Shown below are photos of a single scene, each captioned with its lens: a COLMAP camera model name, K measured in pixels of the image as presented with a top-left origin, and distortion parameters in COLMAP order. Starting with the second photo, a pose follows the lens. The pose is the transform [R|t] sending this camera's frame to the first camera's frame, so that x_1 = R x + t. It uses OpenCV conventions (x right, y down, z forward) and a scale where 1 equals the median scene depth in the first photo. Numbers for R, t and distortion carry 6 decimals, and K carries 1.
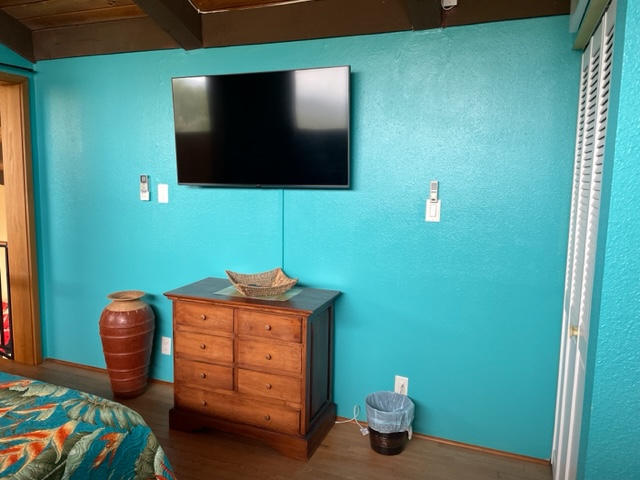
lens RADIAL K [[482.8, 0, 323.0], [0, 482.8, 234.7], [0, 0, 1]] dist [0.075620, -0.096950]
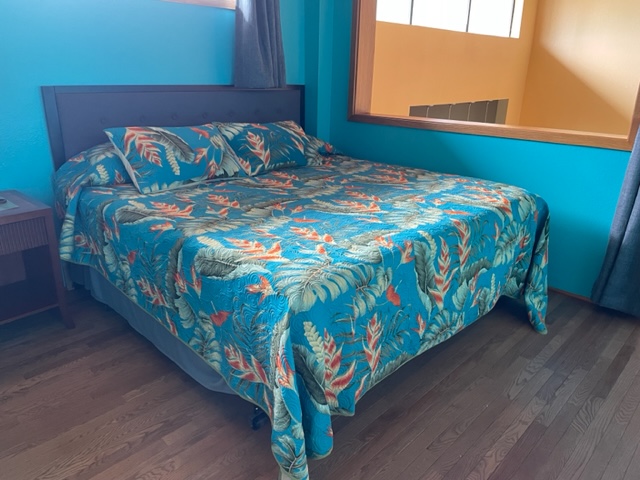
lens RADIAL K [[482.8, 0, 323.0], [0, 482.8, 234.7], [0, 0, 1]] dist [0.075620, -0.096950]
pose [[-0.372935, 0.281285, -0.884193, 0.241831], [-0.140301, 0.924888, 0.353408, -0.047808], [0.917189, 0.255852, -0.305459, 0.763549]]
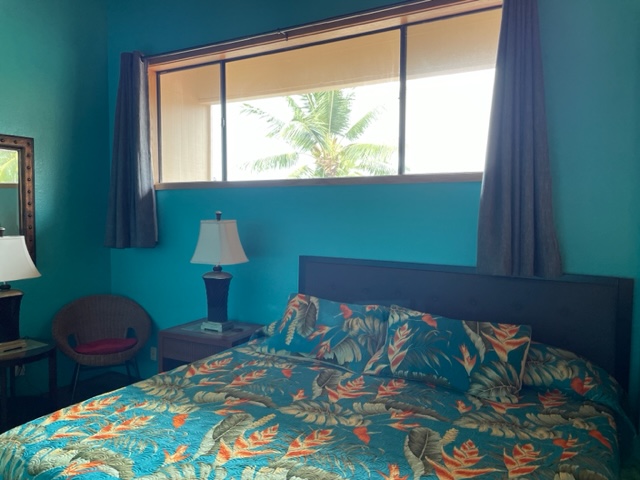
lens RADIAL K [[482.8, 0, 323.0], [0, 482.8, 234.7], [0, 0, 1]] dist [0.075620, -0.096950]
pose [[-0.989082, -0.034887, 0.143175, -0.741050], [-0.010143, 0.985386, 0.170033, -0.168745], [-0.147015, 0.166725, -0.974982, 1.097240]]
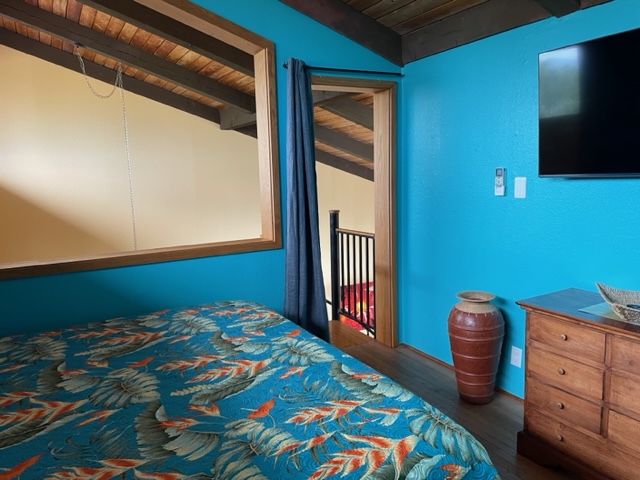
lens RADIAL K [[482.8, 0, 323.0], [0, 482.8, 234.7], [0, 0, 1]] dist [0.075620, -0.096950]
pose [[0.768031, 0.045704, -0.638779, -0.036250], [-0.036091, 0.998954, 0.028080, -0.012670], [0.639394, 0.001488, 0.768878, 0.093975]]
